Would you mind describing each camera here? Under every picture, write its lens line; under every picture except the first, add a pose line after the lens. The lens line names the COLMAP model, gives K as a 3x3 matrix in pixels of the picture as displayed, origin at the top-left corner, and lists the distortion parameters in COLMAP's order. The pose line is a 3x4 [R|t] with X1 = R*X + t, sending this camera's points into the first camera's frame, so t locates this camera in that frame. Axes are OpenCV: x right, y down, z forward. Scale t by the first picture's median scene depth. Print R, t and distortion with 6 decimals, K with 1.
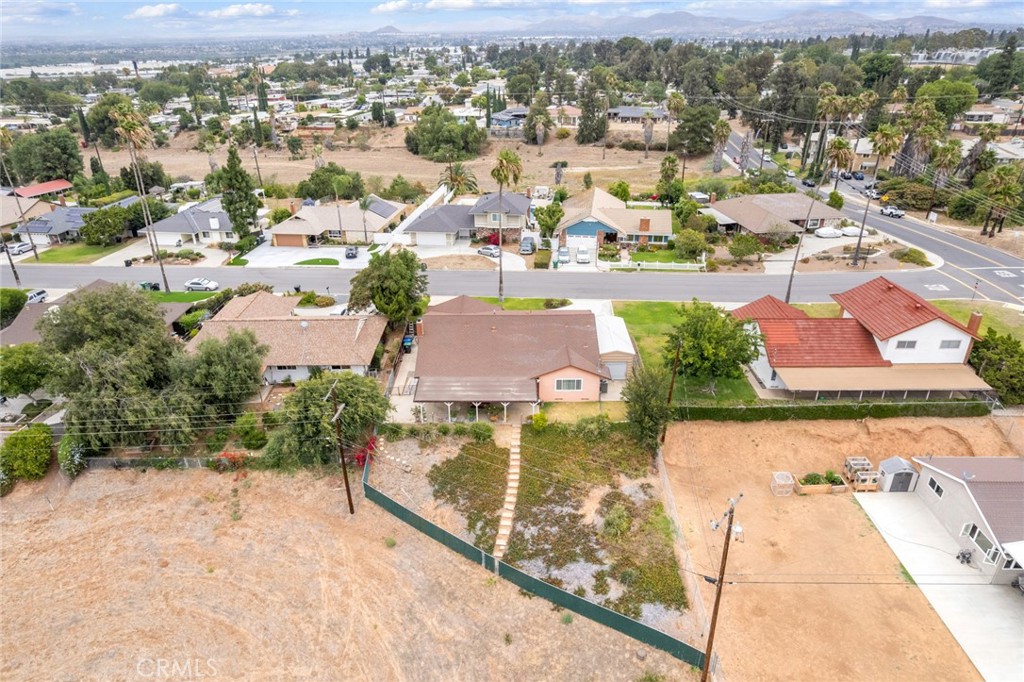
lens RADIAL K [[657.9, 0, 509.0], [0, 657.9, 344.3], [0, 0, 1]] dist [-0.087069, 0.079158]
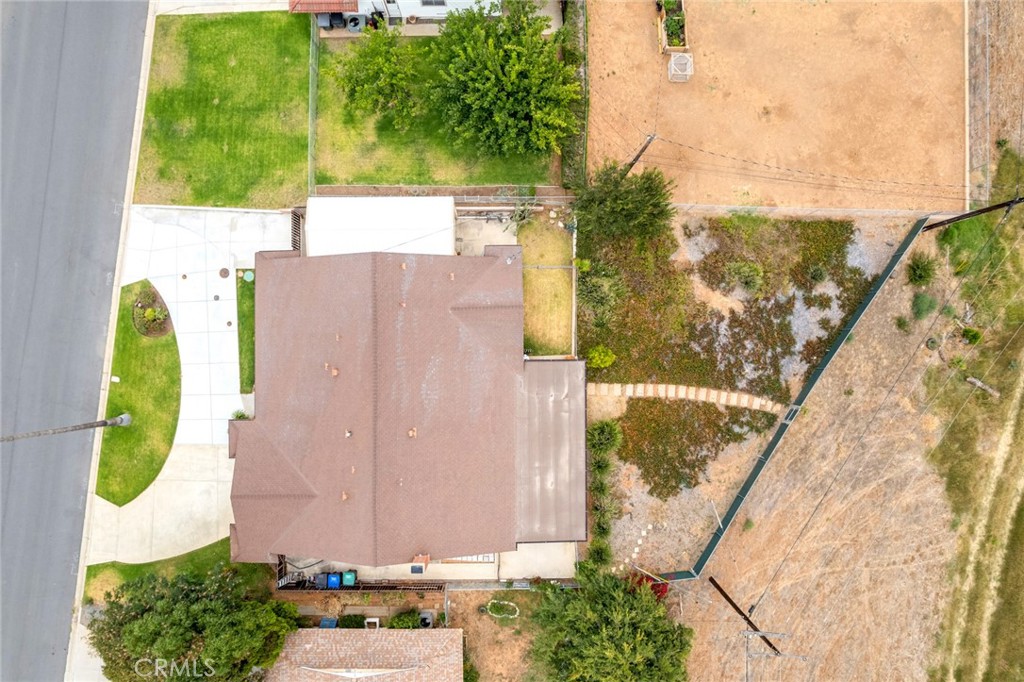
lens RADIAL K [[657.9, 0, 509.0], [0, 657.9, 344.3], [0, 0, 1]] dist [-0.087069, 0.079158]
pose [[-0.011428, -0.999602, 0.025773, 0.050033], [0.445858, 0.017977, 0.894923, -0.650170], [-0.895031, 0.021718, 0.445476, 0.879255]]
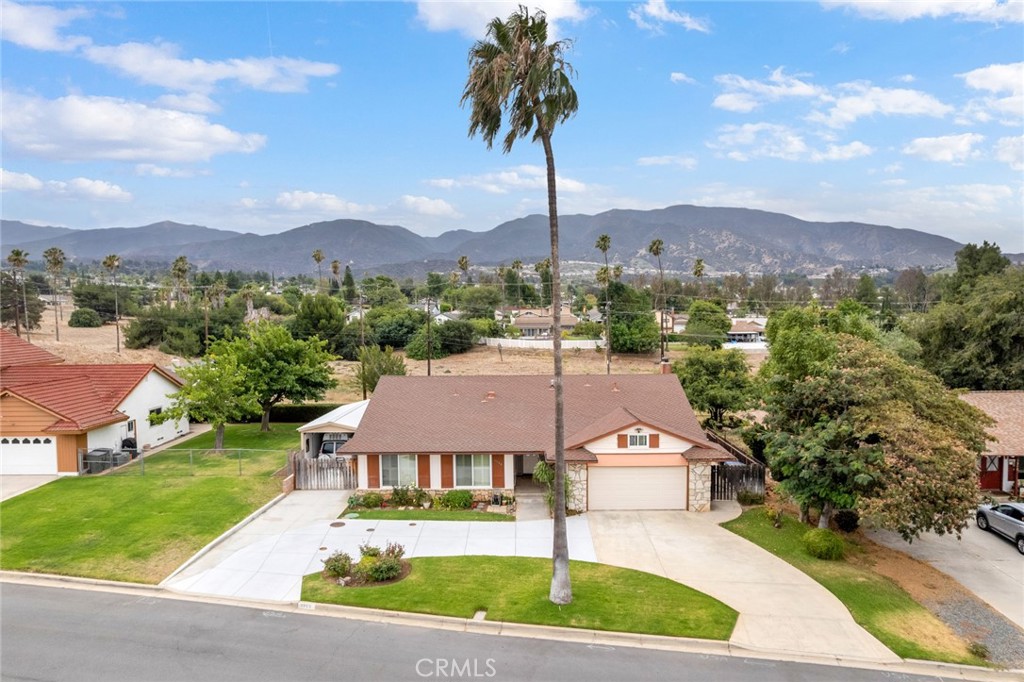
lens RADIAL K [[657.9, 0, 509.0], [0, 657.9, 344.3], [0, 0, 1]] dist [-0.087069, 0.079158]
pose [[-0.999311, 0.022913, 0.029183, -0.004121], [0.034297, 0.870512, 0.490951, -0.479006], [-0.014155, 0.491614, -0.870698, 2.009579]]
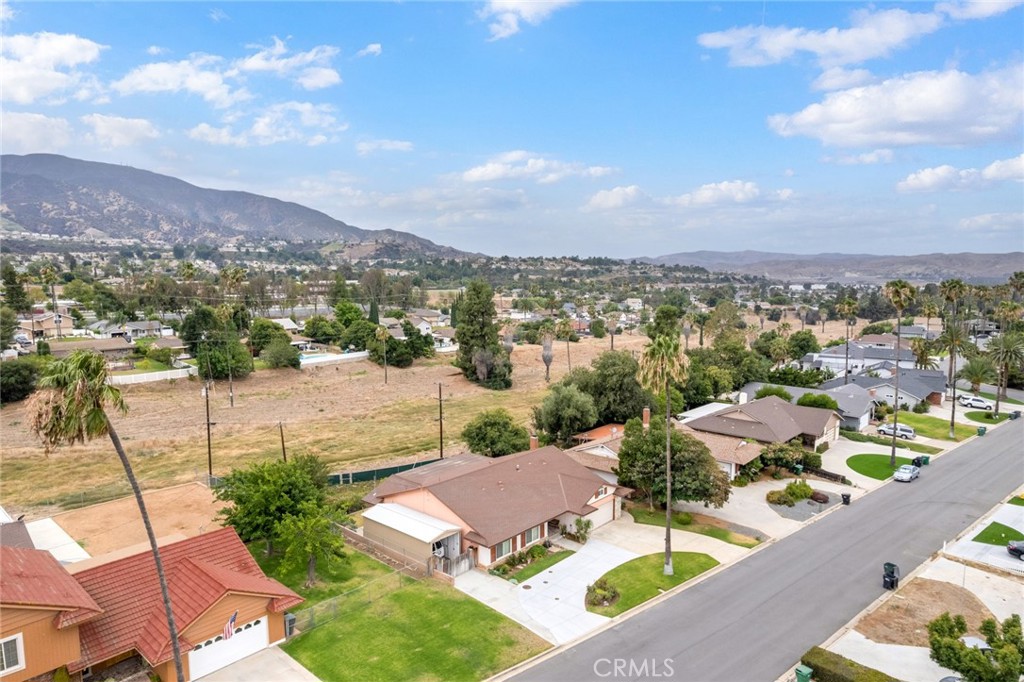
lens RADIAL K [[657.9, 0, 509.0], [0, 657.9, 344.3], [0, 0, 1]] dist [-0.087069, 0.079158]
pose [[-0.660499, 0.103912, -0.743601, 0.883785], [-0.320100, 0.856892, 0.404070, -0.767323], [0.679174, 0.504914, -0.532715, 1.908606]]
